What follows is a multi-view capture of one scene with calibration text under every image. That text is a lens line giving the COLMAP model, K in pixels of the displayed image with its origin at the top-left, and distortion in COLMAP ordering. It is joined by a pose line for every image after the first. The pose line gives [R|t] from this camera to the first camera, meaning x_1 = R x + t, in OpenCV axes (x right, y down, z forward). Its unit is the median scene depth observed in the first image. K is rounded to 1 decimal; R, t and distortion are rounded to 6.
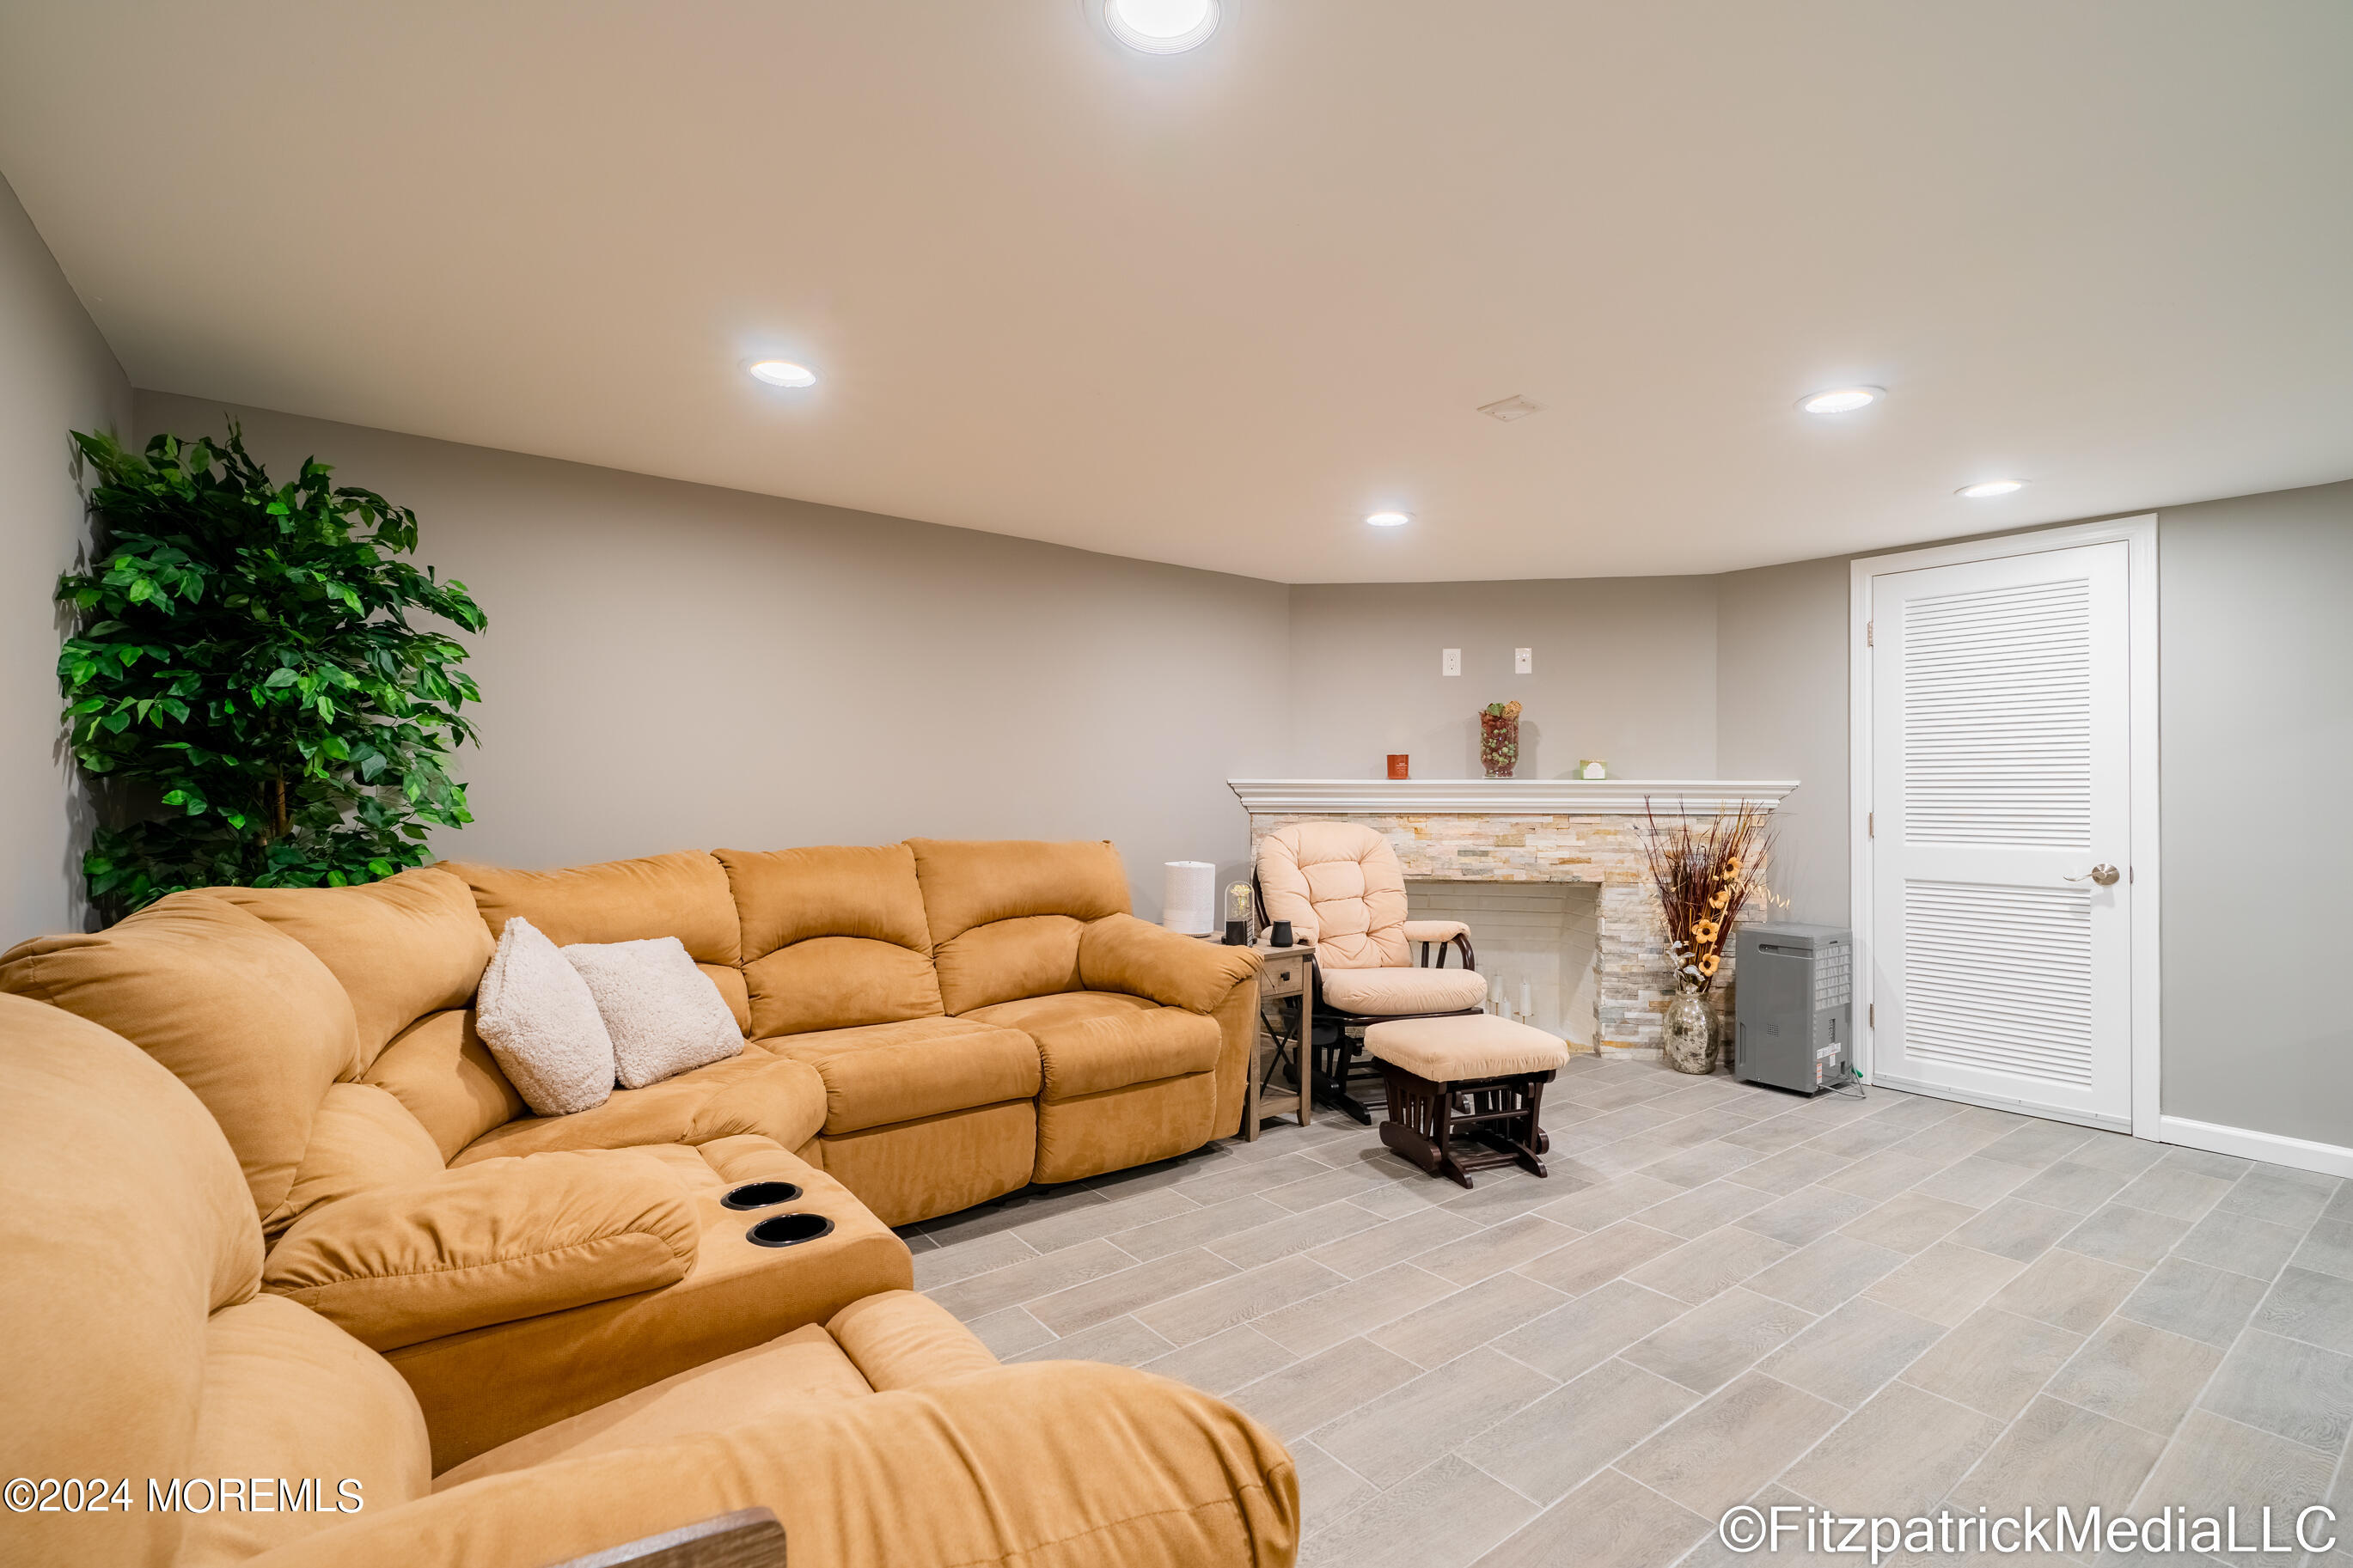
lens RADIAL K [[1047.6, 0, 1185.8], [0, 1047.6, 789.4], [0, 0, 1]] dist [-0.008208, 0.002798]
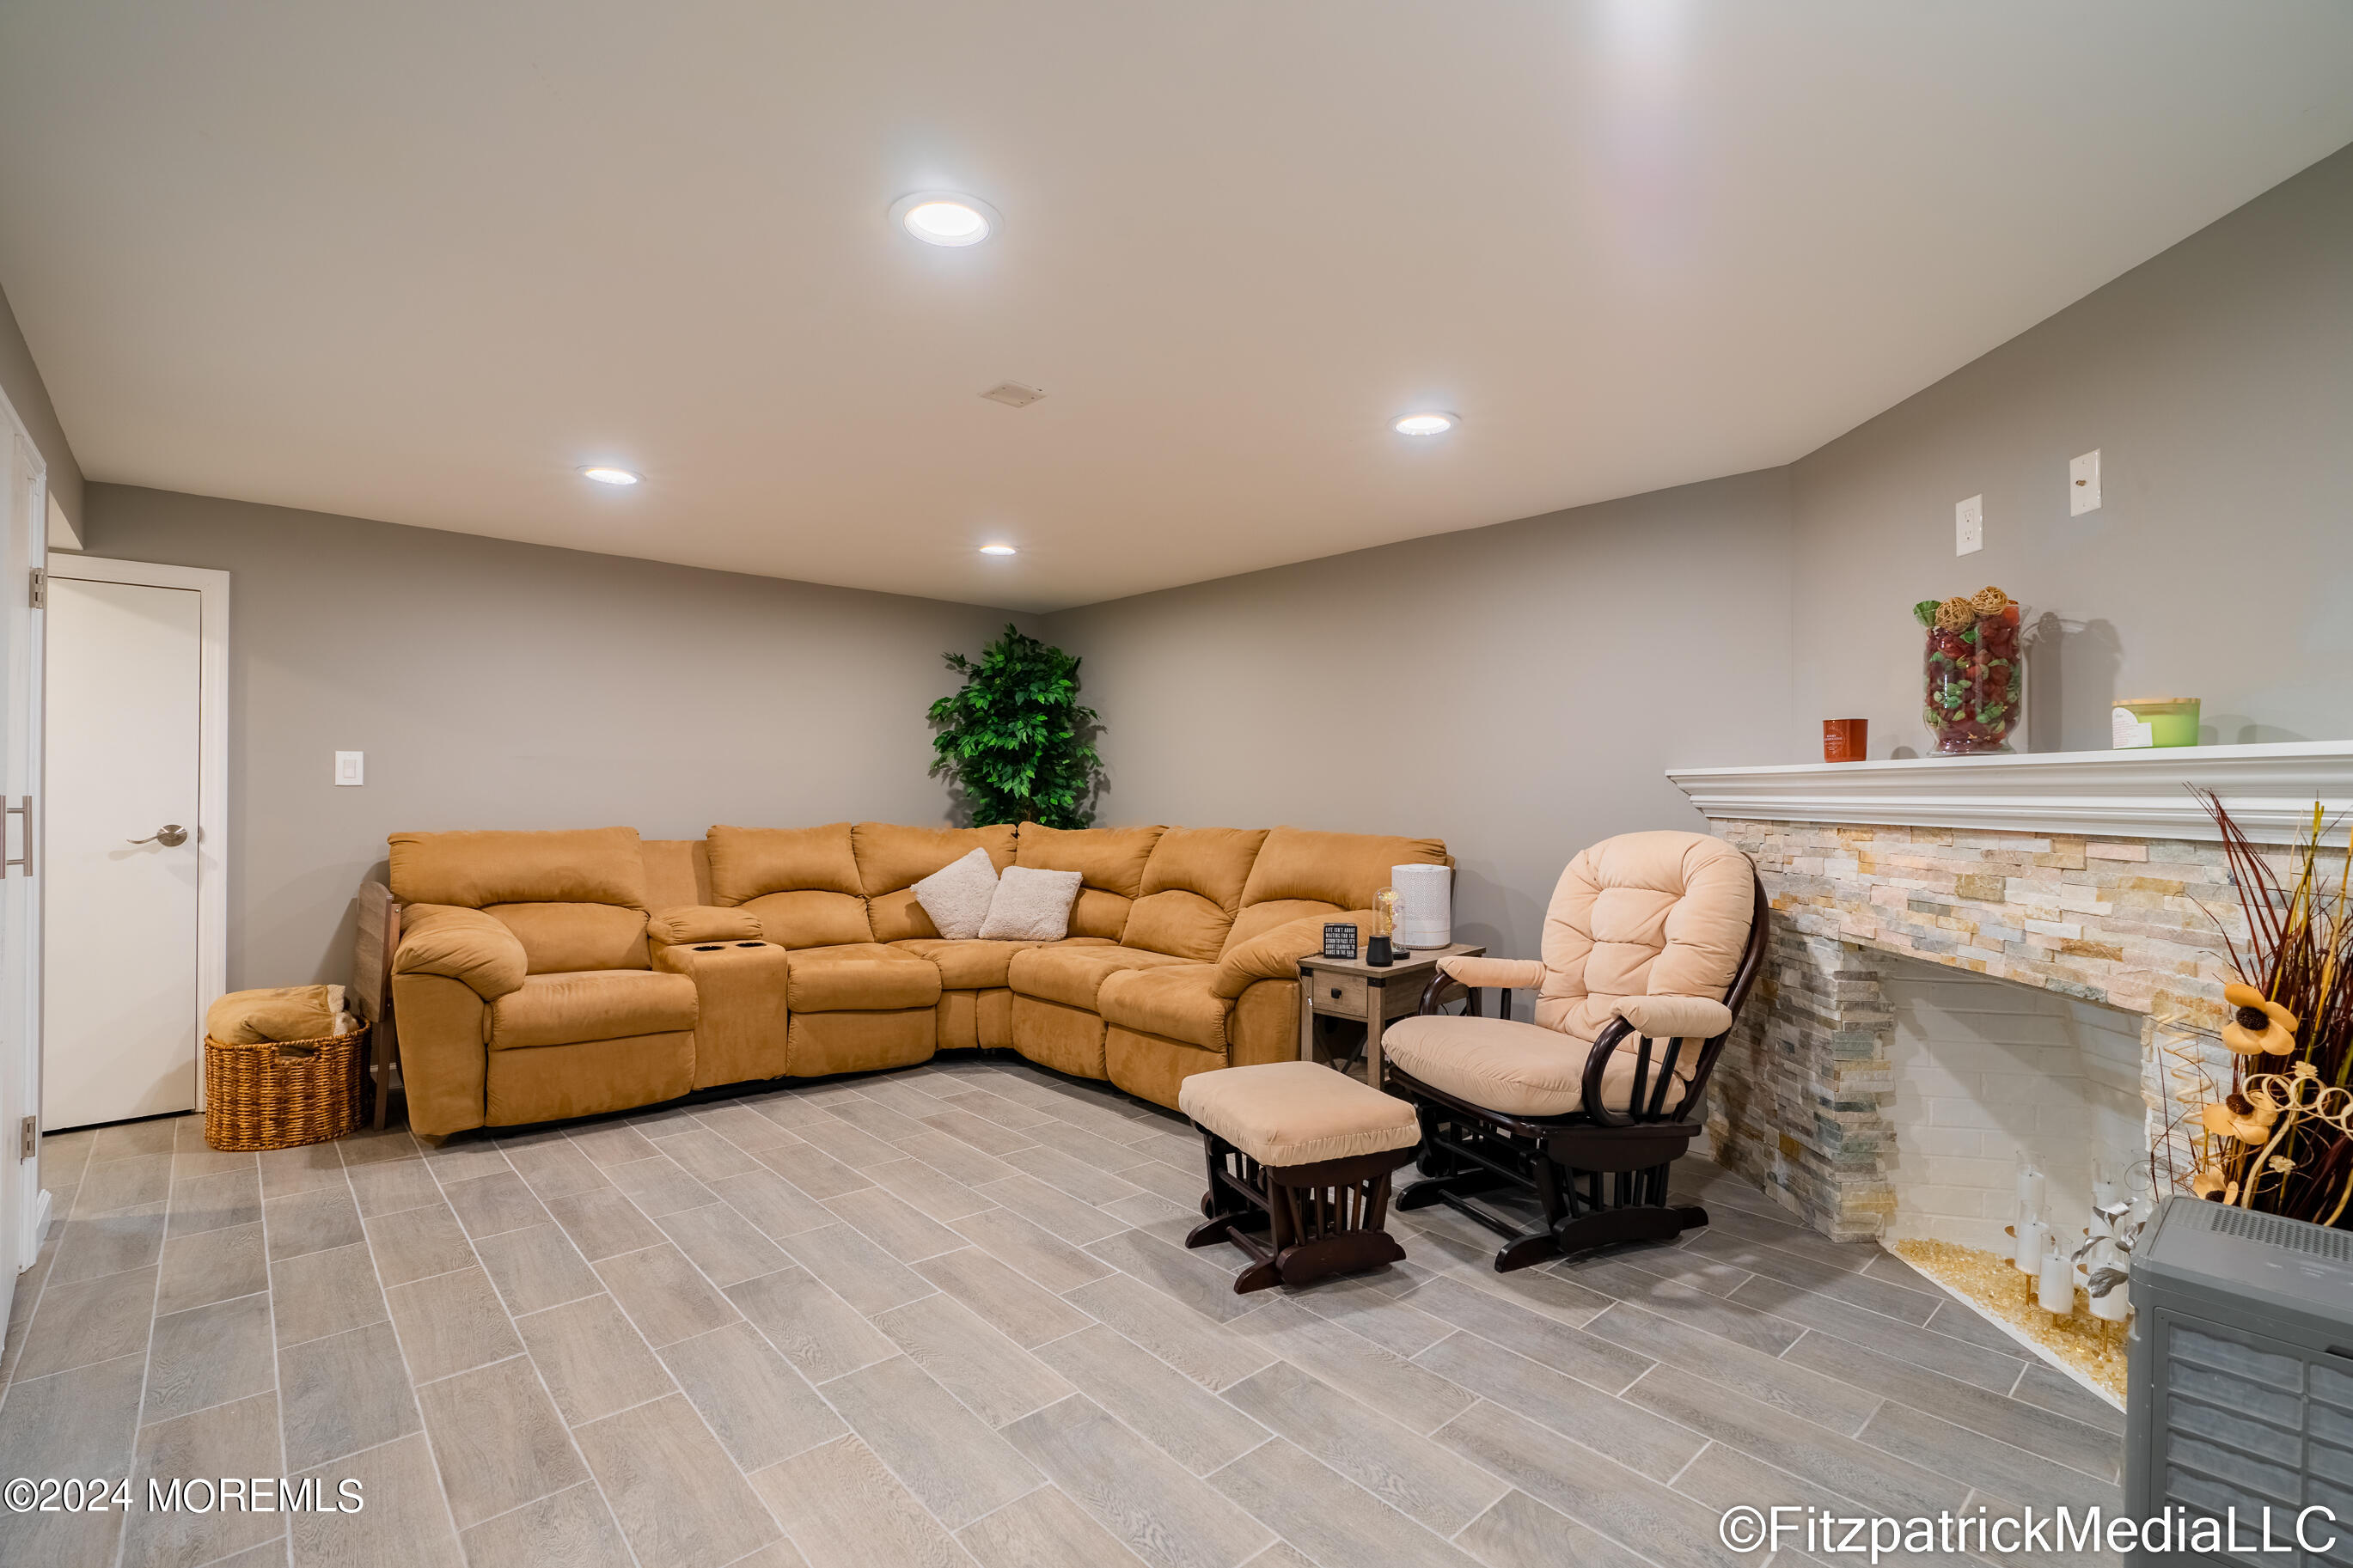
lens RADIAL K [[1047.6, 0, 1186.2], [0, 1047.6, 786.5], [0, 0, 1]] dist [-0.008208, 0.002798]
pose [[0.096366, -0.007699, -0.995316, 0.980245], [-0.000436, 0.999970, -0.007777, 0.009834], [0.995346, 0.001183, 0.096360, 0.797082]]
